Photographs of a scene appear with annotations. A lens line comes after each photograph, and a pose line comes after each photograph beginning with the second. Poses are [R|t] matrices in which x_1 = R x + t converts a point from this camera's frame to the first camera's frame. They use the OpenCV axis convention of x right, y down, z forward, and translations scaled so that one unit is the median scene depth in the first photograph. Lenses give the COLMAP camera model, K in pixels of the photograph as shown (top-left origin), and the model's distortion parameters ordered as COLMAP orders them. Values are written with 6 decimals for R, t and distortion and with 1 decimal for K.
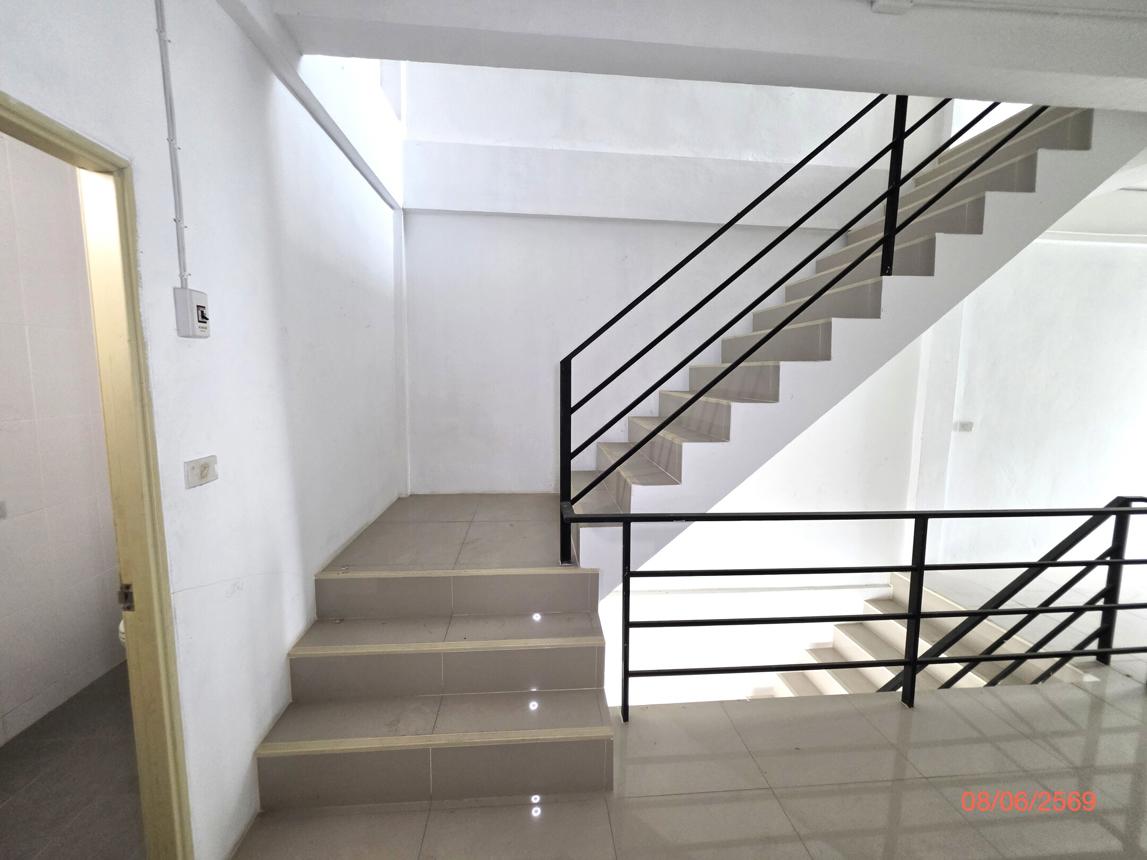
lens RADIAL K [[458.9, 0, 576.5], [0, 458.9, 426.1], [0, 0, 1]] dist [0.031110, 0.000302]
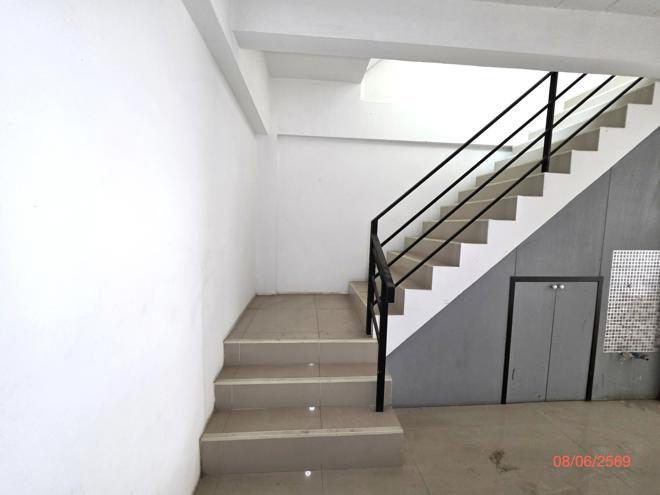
lens RADIAL K [[264.1, 0, 330.1], [0, 264.1, 250.4], [0, 0, 1]] dist [0.031110, 0.000302]
pose [[0.999976, 0.004230, -0.005536, -0.161948], [-0.004353, 0.999740, -0.022391, -0.003022], [0.005440, 0.022415, 0.999734, -0.016978]]
